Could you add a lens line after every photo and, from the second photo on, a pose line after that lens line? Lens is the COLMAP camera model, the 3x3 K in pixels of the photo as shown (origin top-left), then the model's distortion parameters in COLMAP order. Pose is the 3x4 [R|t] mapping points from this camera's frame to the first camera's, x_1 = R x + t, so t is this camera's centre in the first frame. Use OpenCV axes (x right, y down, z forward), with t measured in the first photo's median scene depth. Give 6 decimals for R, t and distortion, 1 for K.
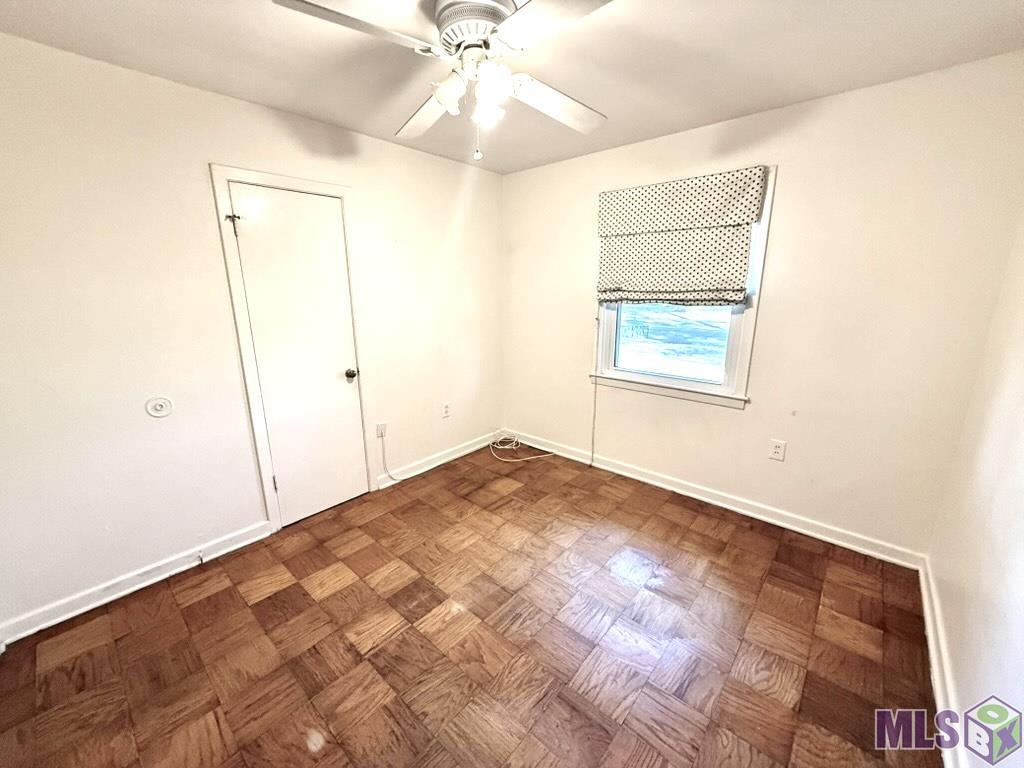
lens RADIAL K [[407.8, 0, 511.9], [0, 407.8, 383.8], [0, 0, 1]] dist [0.001299, 0.000107]
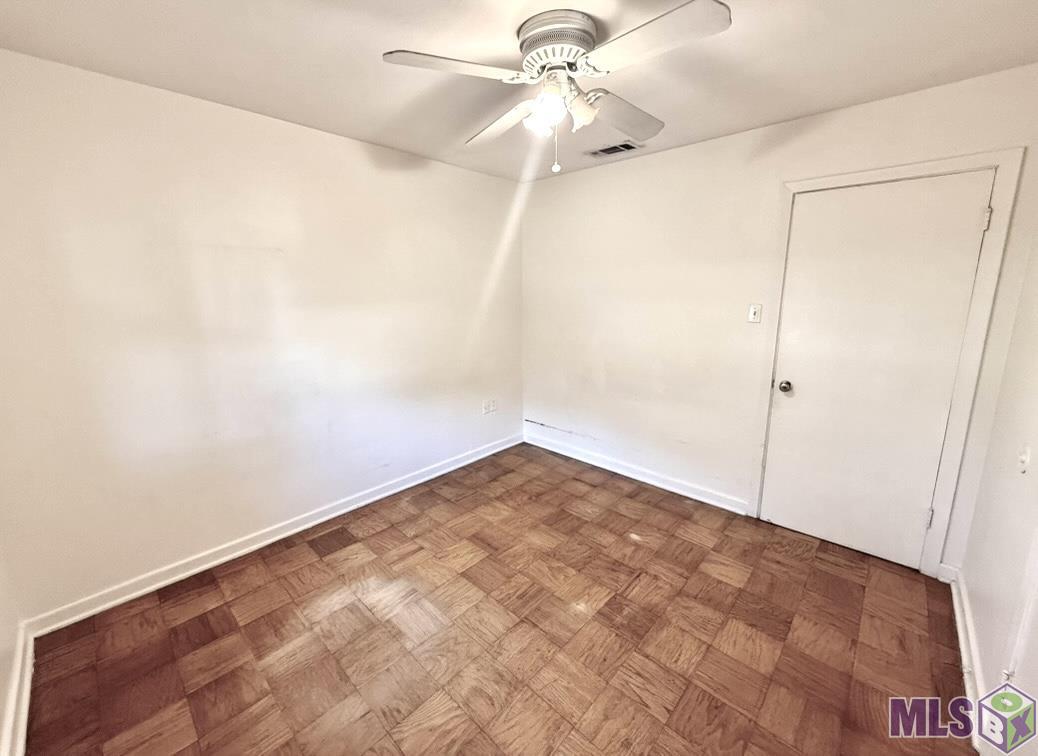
lens RADIAL K [[414.8, 0, 519.6], [0, 414.8, 374.6], [0, 0, 1]] dist [-0.002559, -0.000179]
pose [[-0.999571, 0.005990, 0.028670, -0.017201], [0.017747, 0.902559, 0.430200, -0.421886], [-0.023300, 0.430524, -0.902278, 1.721005]]
